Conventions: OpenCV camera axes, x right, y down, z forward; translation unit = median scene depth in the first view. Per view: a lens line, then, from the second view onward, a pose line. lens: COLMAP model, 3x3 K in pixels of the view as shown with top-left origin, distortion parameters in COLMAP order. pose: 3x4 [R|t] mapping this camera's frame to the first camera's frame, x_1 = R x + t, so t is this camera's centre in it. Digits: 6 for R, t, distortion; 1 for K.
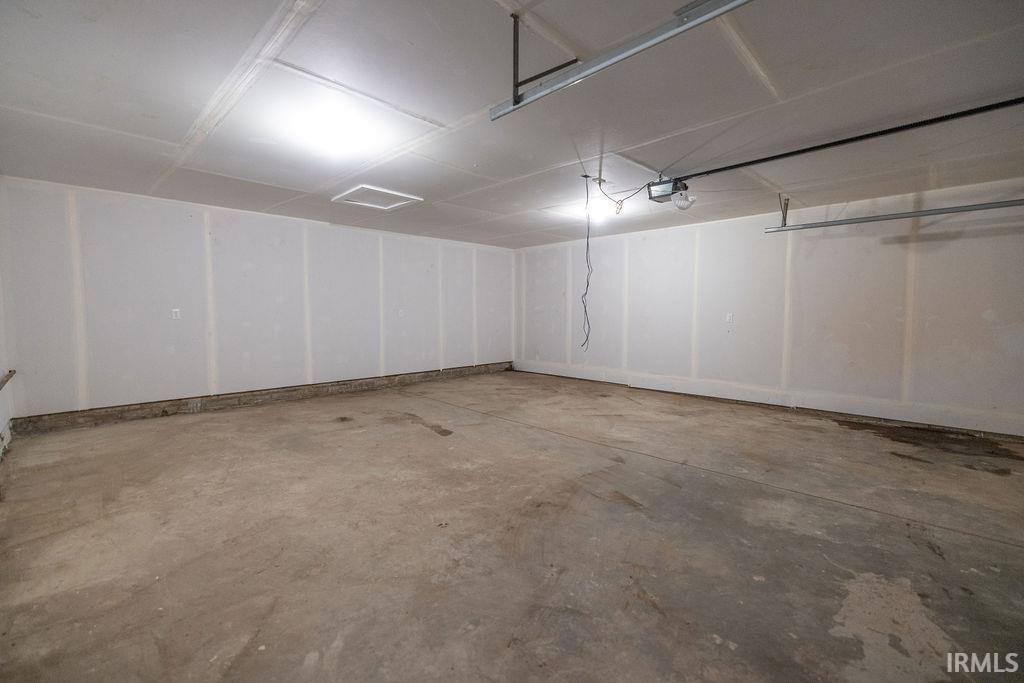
lens RADIAL K [[432.6, 0, 507.3], [0, 432.6, 341.0], [0, 0, 1]] dist [0.001832, 0.000438]
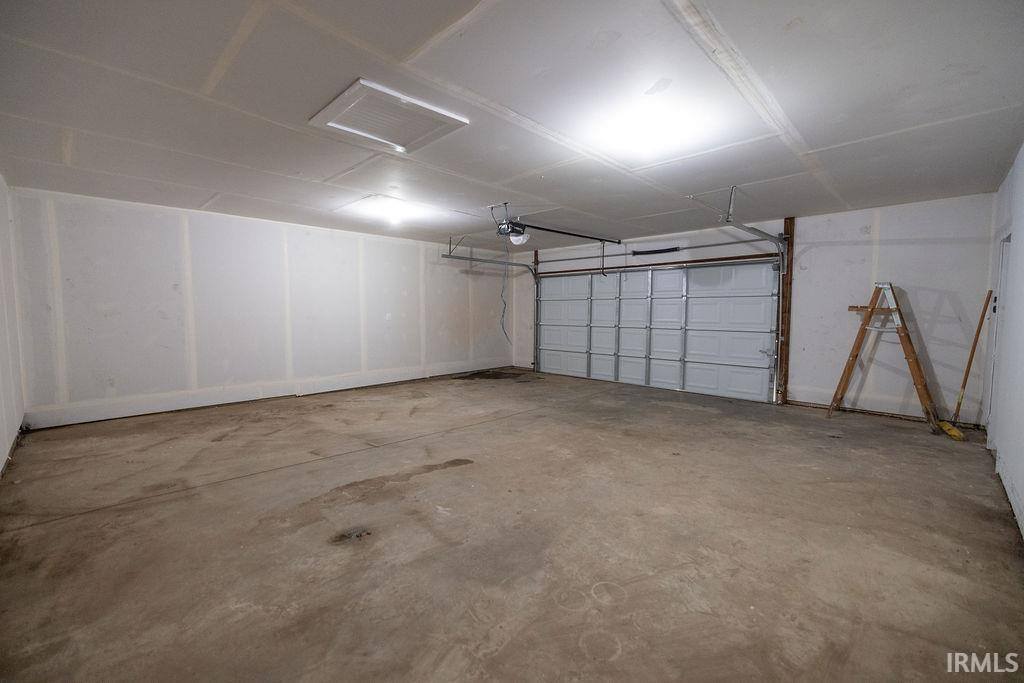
lens RADIAL K [[416.1, 0, 506.9], [0, 416.1, 340.2], [0, 0, 1]] dist [0.001385, -0.000086]
pose [[0.019908, -0.071242, 0.997260, -1.226408], [0.068096, 0.995238, 0.069738, -0.087940], [-0.997480, 0.066521, 0.024664, 1.184335]]
